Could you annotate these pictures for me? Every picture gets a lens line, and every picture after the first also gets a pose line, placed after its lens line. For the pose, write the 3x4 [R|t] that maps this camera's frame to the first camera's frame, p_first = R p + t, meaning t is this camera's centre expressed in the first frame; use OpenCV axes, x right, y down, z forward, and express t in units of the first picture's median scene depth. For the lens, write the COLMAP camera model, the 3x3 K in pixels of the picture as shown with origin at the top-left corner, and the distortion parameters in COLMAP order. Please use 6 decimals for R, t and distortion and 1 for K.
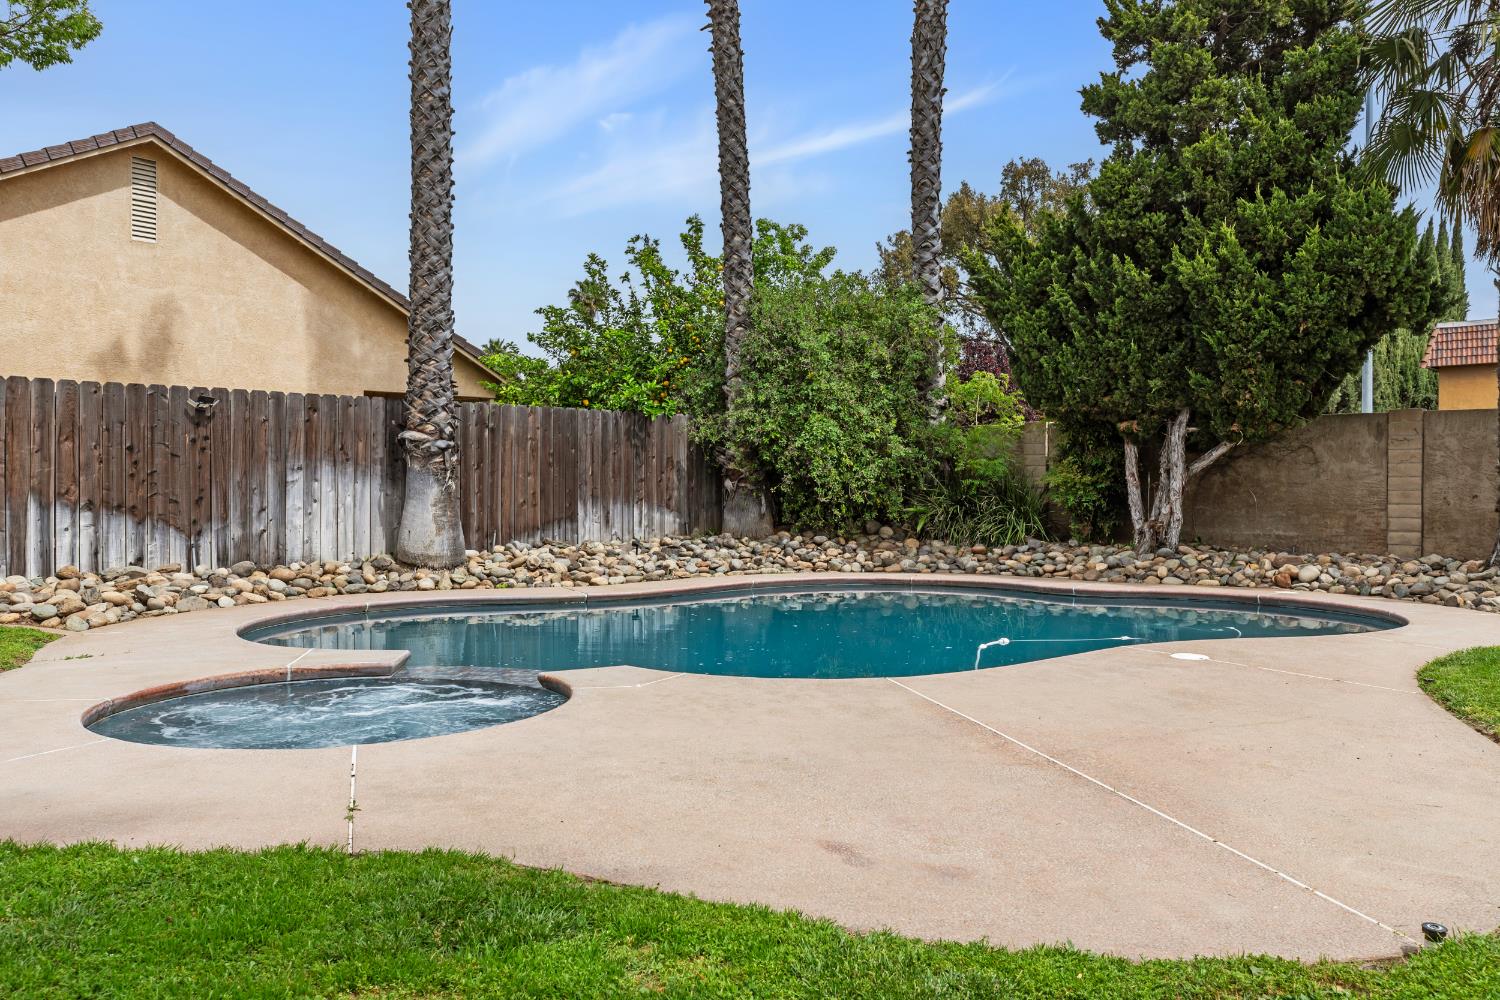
lens RADIAL K [[1191.5, 0, 750.0], [0, 1191.5, 500.0], [0, 0, 1]] dist [0.007504, 0.002254]
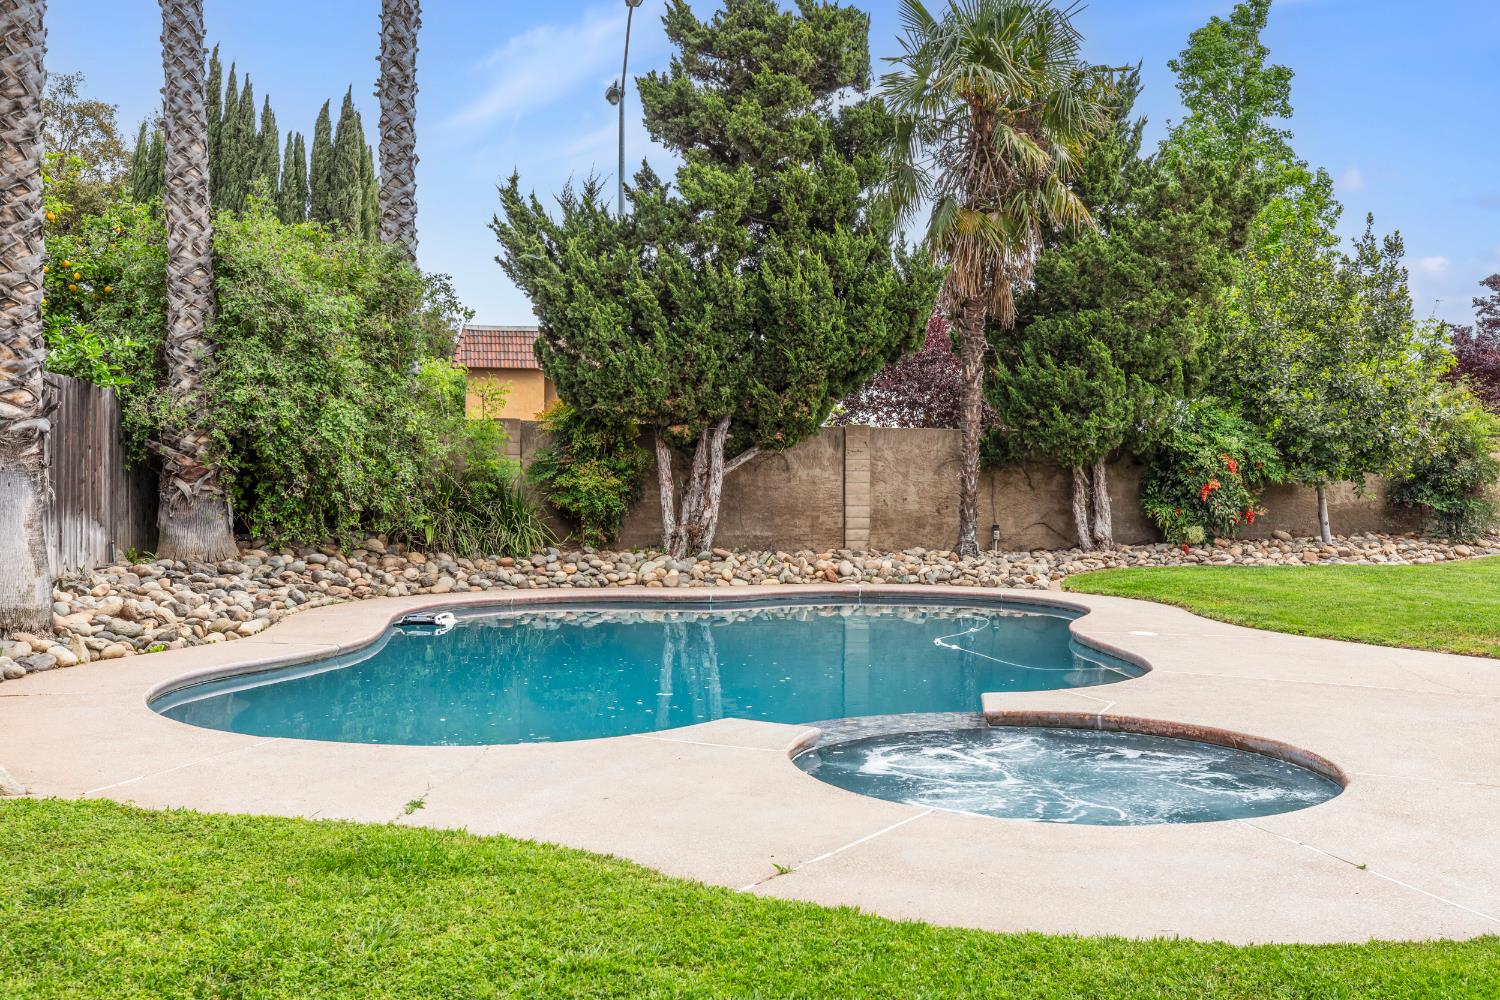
lens RADIAL K [[1345.9, 0, 750.0], [0, 1345.9, 500.0], [0, 0, 1]] dist [-0.005907, -0.004706]
pose [[0.590761, -0.007552, 0.806811, -0.568899], [0.003029, 0.999970, 0.007142, -0.011809], [-0.806841, -0.001775, 0.590766, 0.292499]]
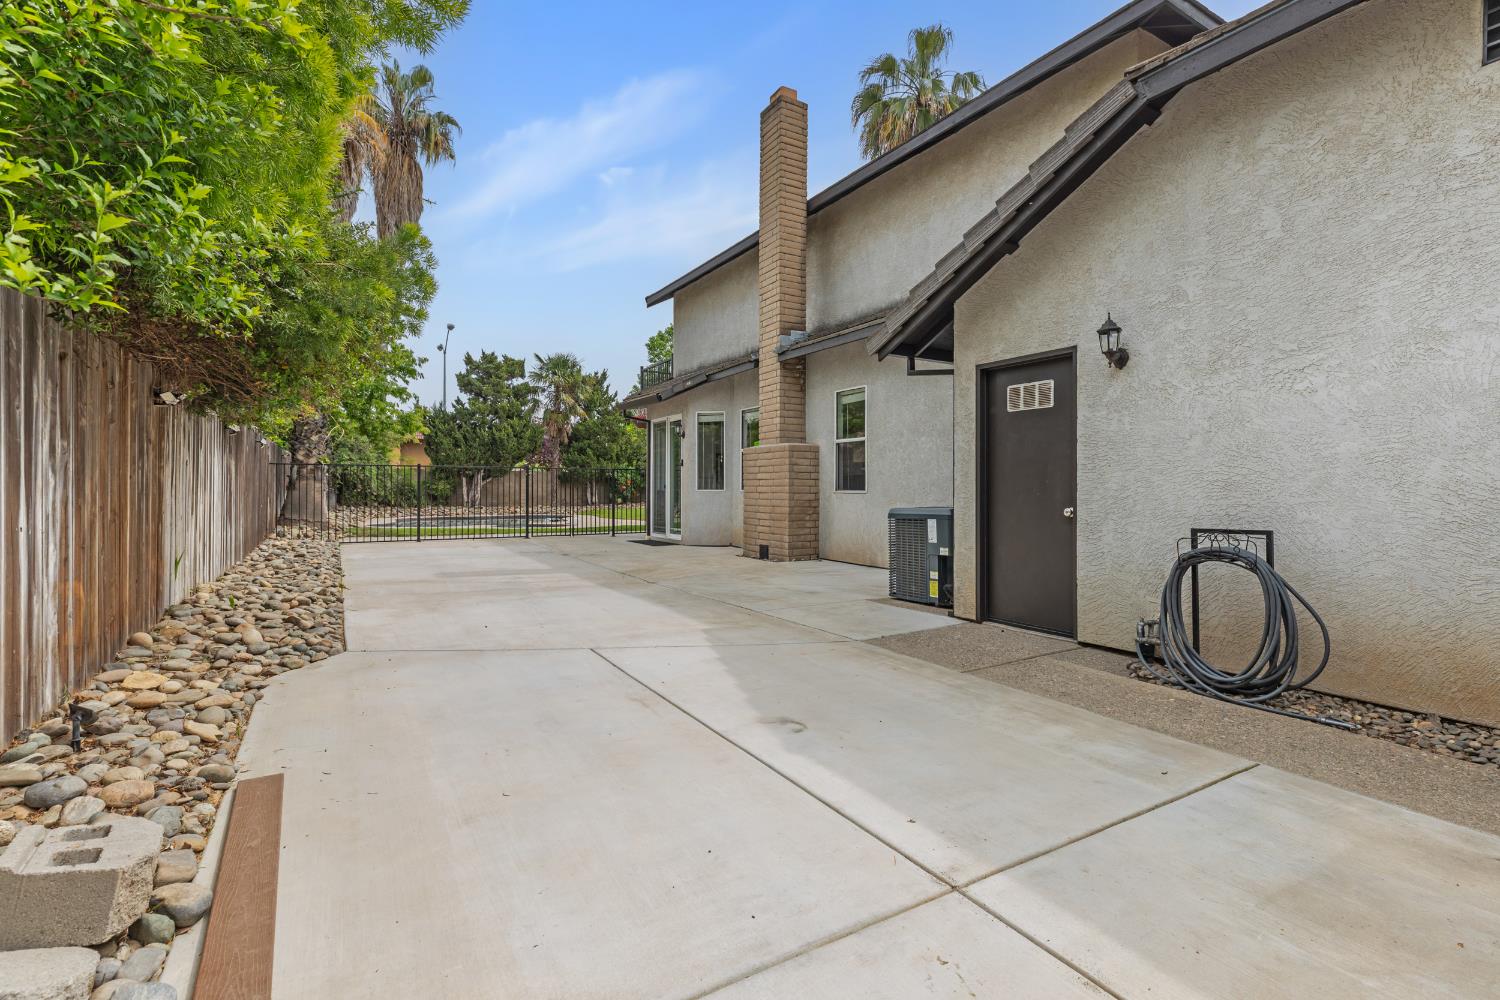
lens RADIAL K [[676.3, 0, 748.0], [0, 676.3, 489.8], [0, 0, 1]] dist [-0.000163, -0.000002]
pose [[0.279566, -0.000913, 0.960126, -1.432517], [0.006184, 0.999981, -0.000850, -0.002845], [-0.960107, 0.006174, 0.279566, -0.384903]]
